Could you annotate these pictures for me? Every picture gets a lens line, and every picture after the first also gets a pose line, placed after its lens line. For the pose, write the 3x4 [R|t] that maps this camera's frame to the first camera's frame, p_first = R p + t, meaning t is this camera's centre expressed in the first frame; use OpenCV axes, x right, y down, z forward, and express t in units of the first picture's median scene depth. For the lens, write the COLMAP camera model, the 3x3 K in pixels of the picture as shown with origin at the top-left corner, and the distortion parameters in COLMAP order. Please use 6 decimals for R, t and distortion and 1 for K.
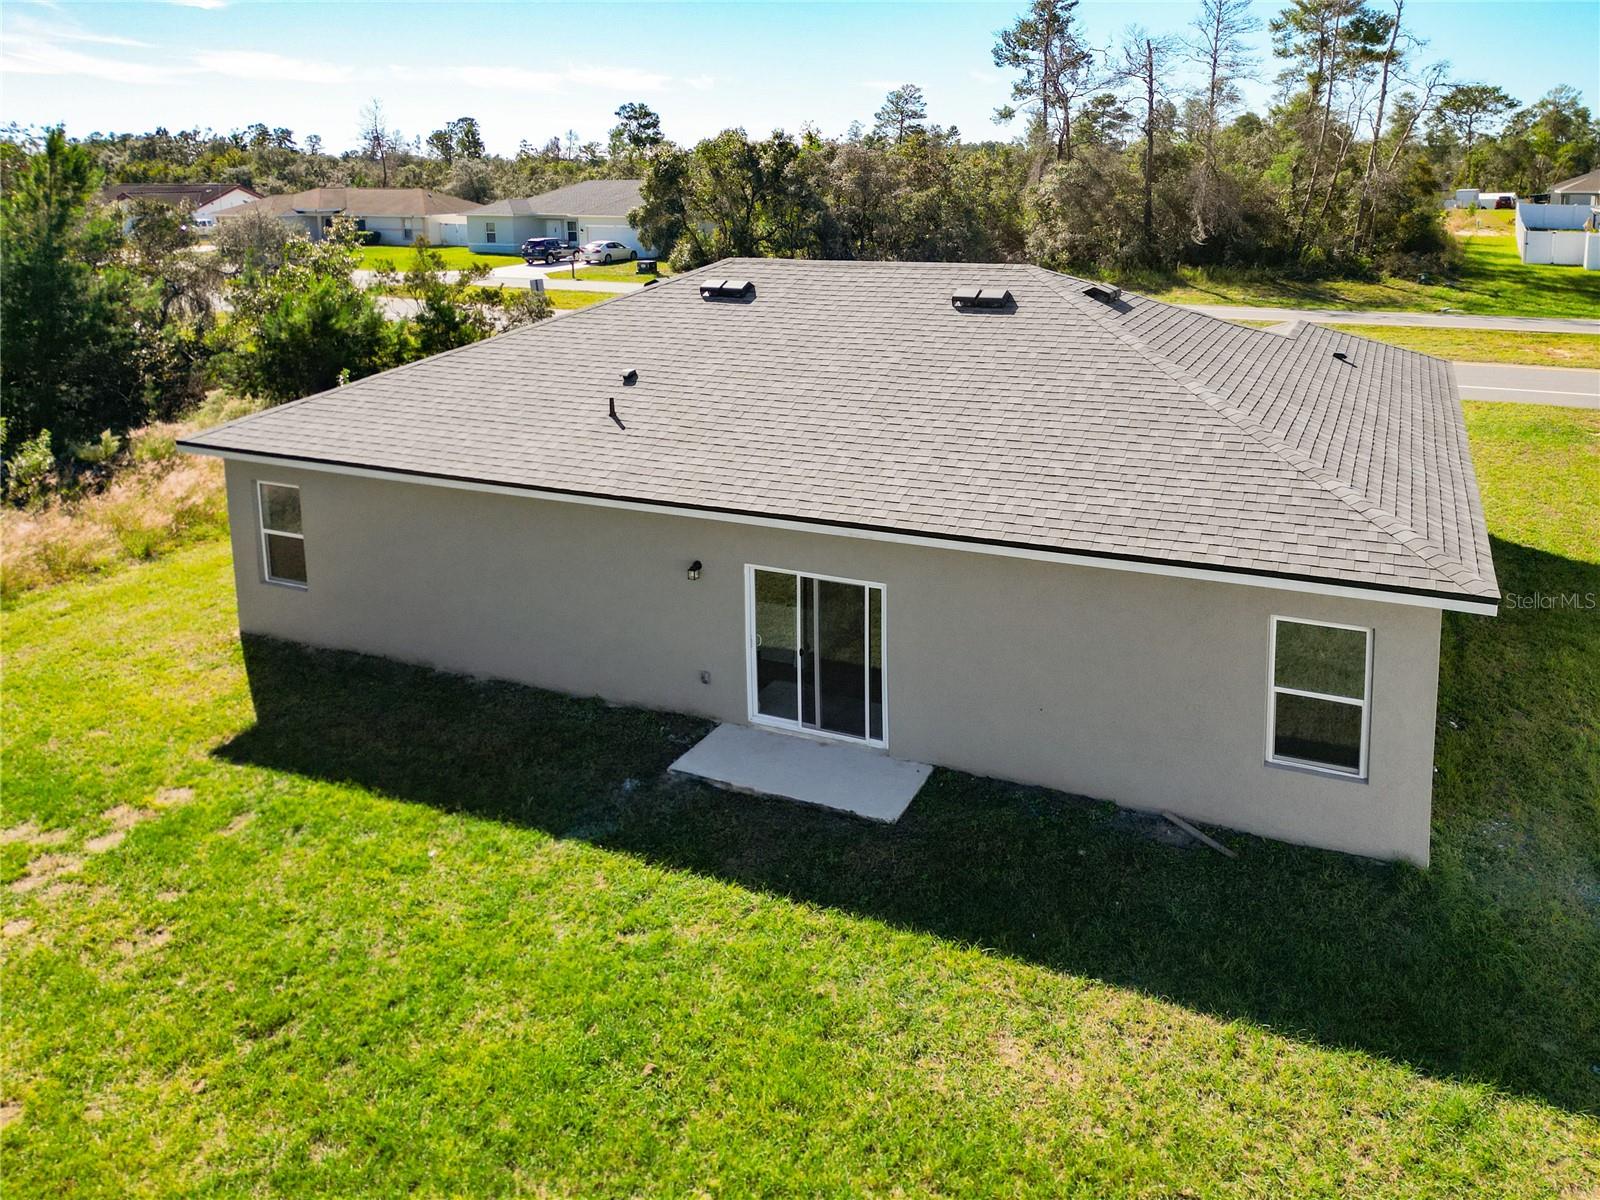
lens RADIAL K [[1185.4, 0, 845.4], [0, 1185.4, 437.0], [0, 0, 1]] dist [0.038709, -0.012249]
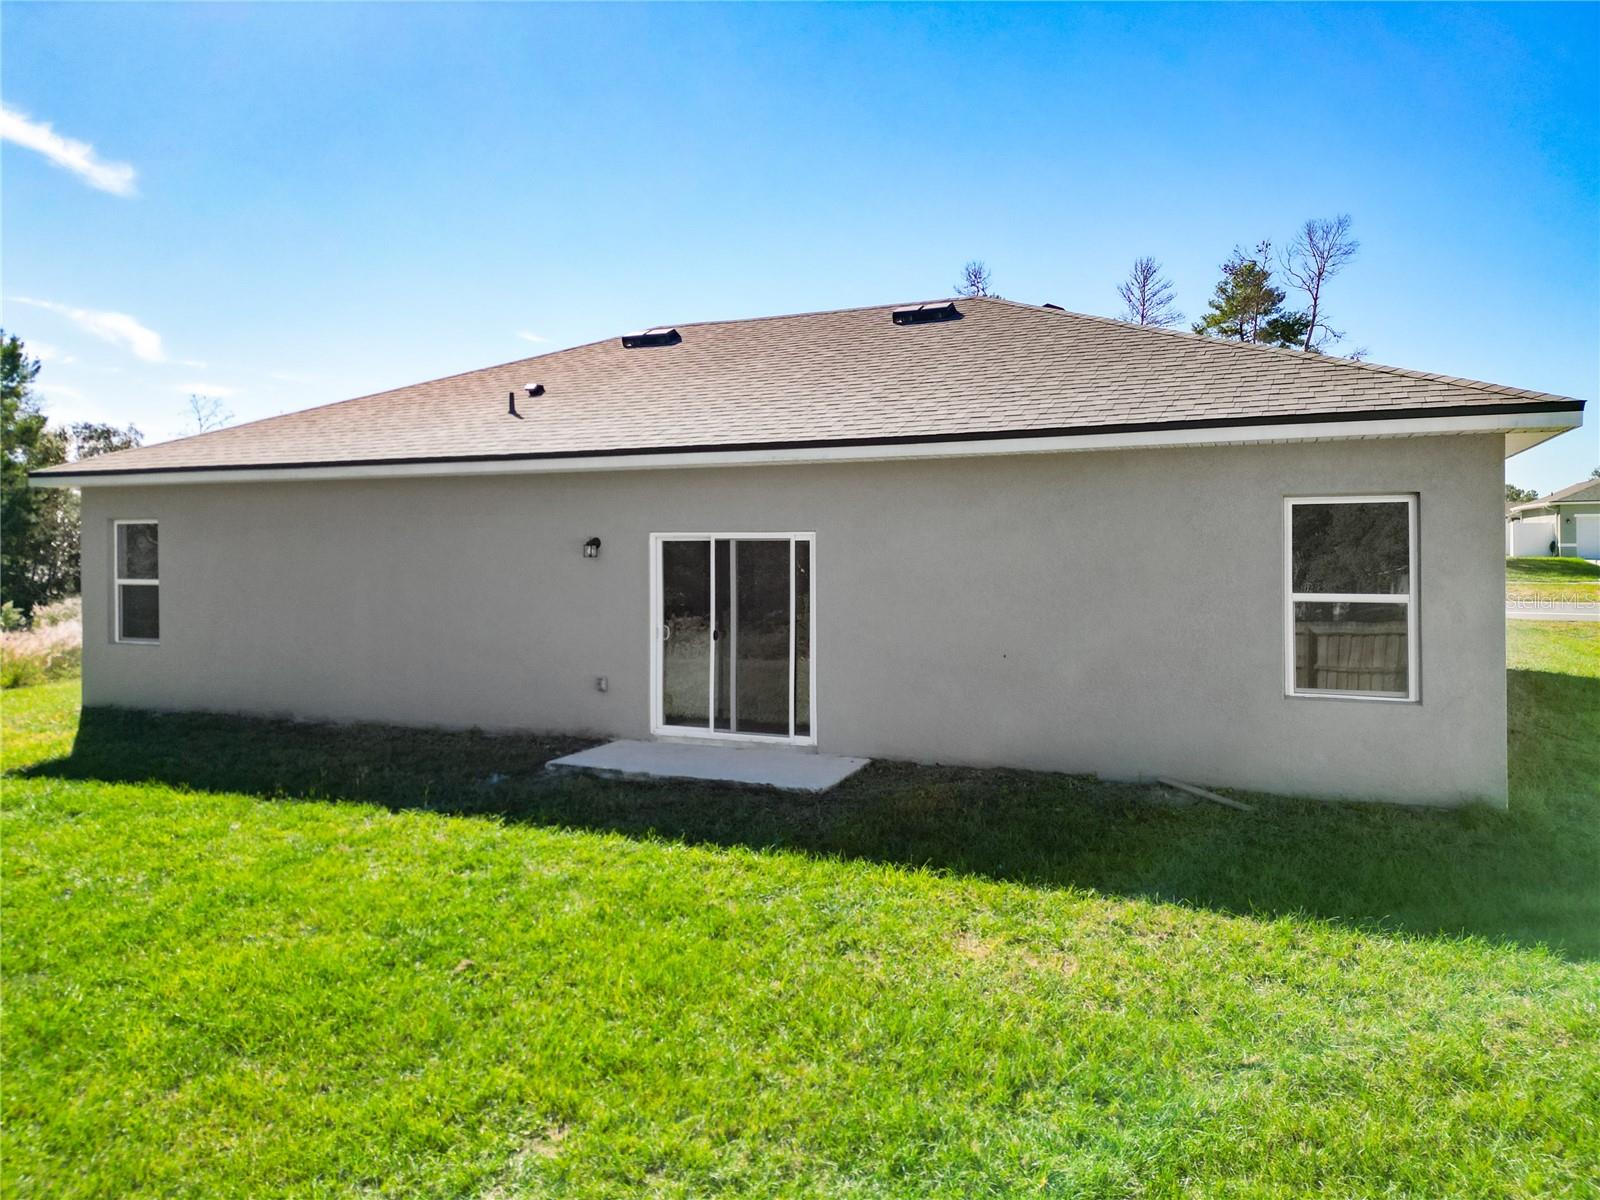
lens RADIAL K [[1131.7, 0, 805.2], [0, 1131.7, 591.1], [0, 0, 1]] dist [0.034831, -0.004418]
pose [[0.999887, 0.012239, 0.008688, 0.020540], [-0.010602, 0.985655, -0.168439, 0.297867], [-0.010625, 0.168328, 0.985674, 0.213818]]
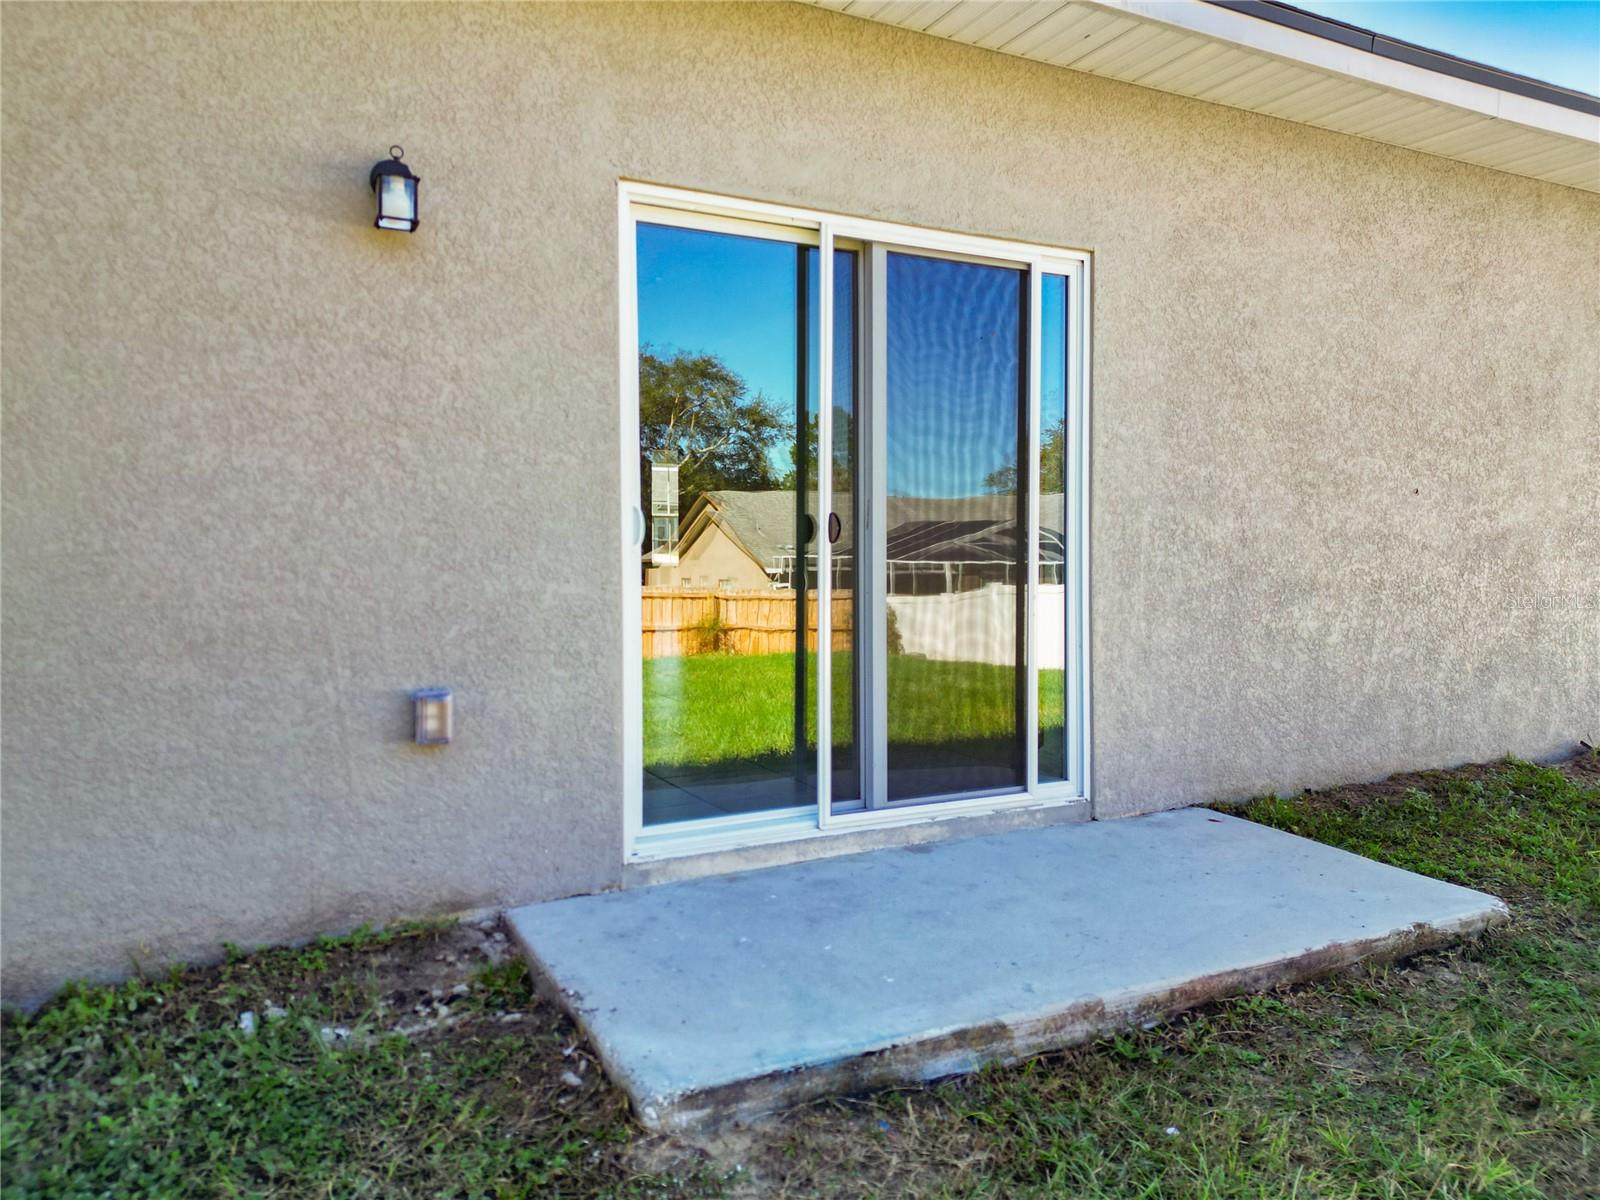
lens RADIAL K [[1131.7, 0, 805.2], [0, 1131.7, 591.1], [0, 0, 1]] dist [0.034831, -0.004418]
pose [[0.602151, -0.019856, 0.798135, -0.265565], [0.162015, 0.981929, -0.097803, 0.231753], [-0.781770, 0.188203, 0.594487, 0.885079]]
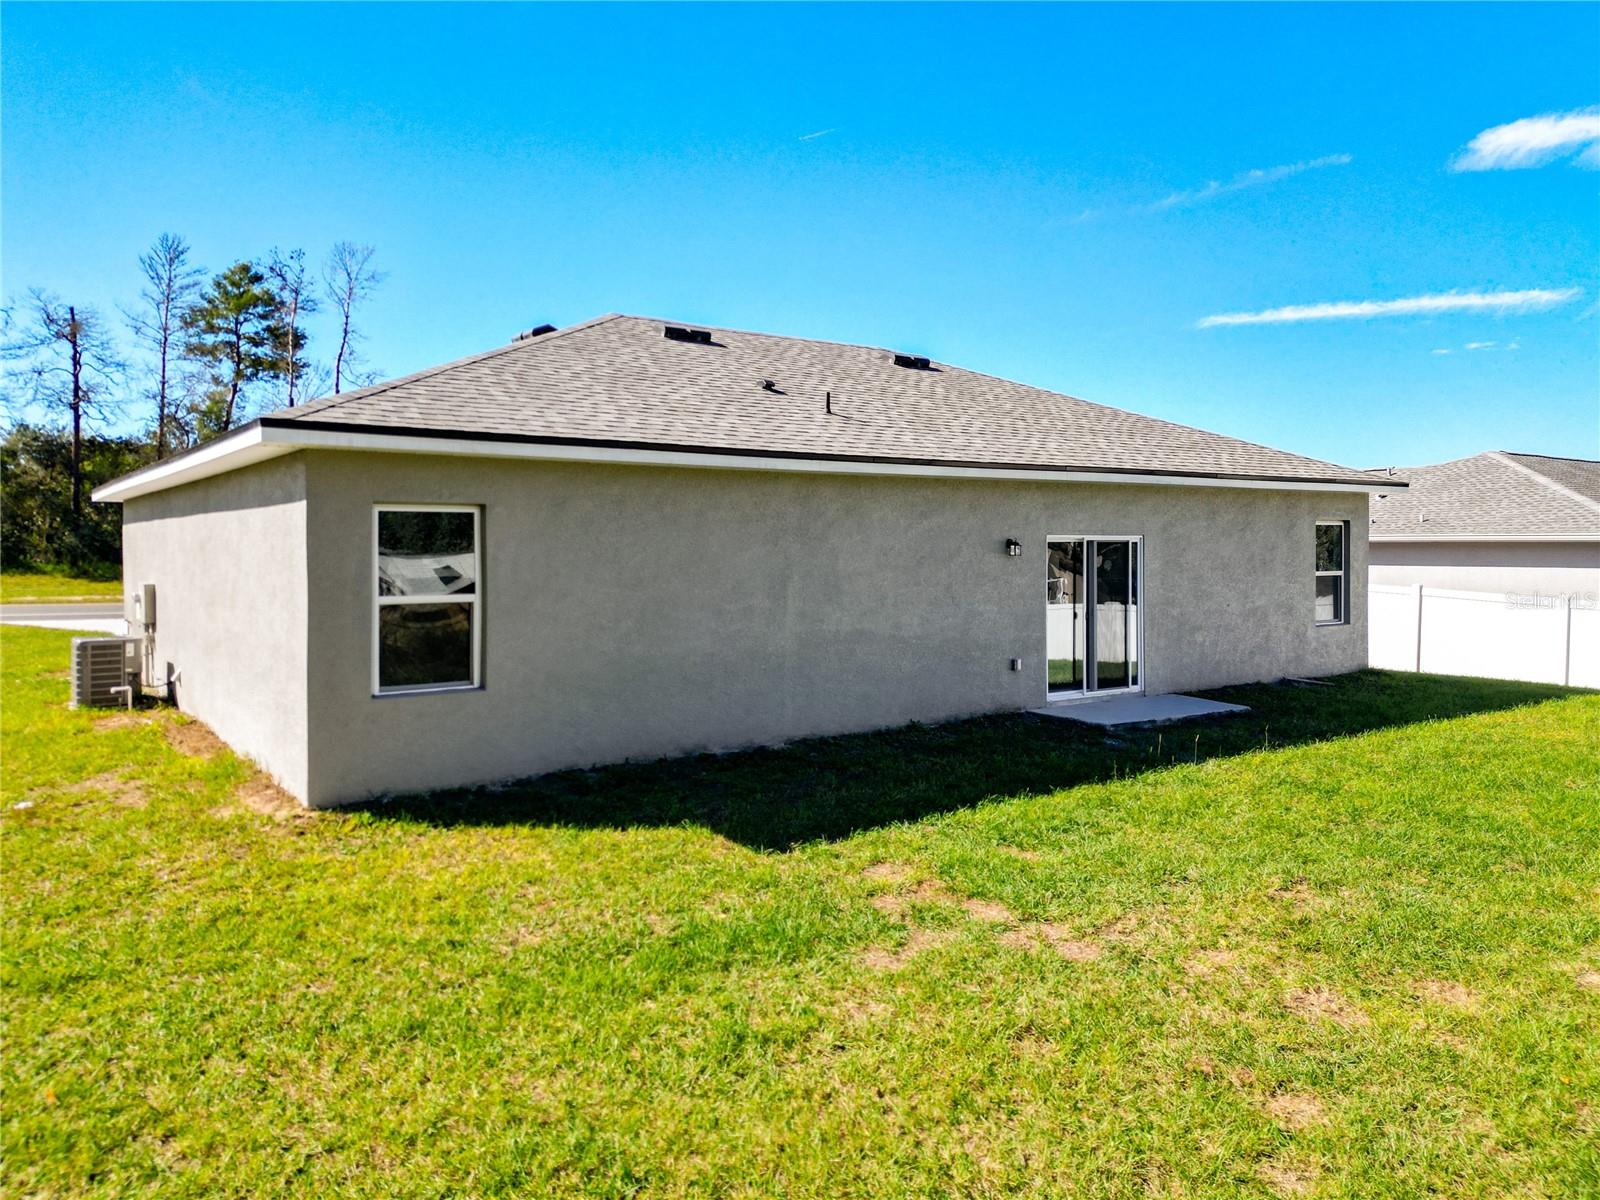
lens RADIAL K [[1158.9, 0, 772.6], [0, 1158.9, 579.2], [0, 0, 1]] dist [0.006622, 0.001257]
pose [[0.506537, -0.011701, 0.862139, -1.124041], [0.178343, 0.979706, -0.091486, 0.203282], [-0.843572, 0.200097, 0.498344, 0.741841]]
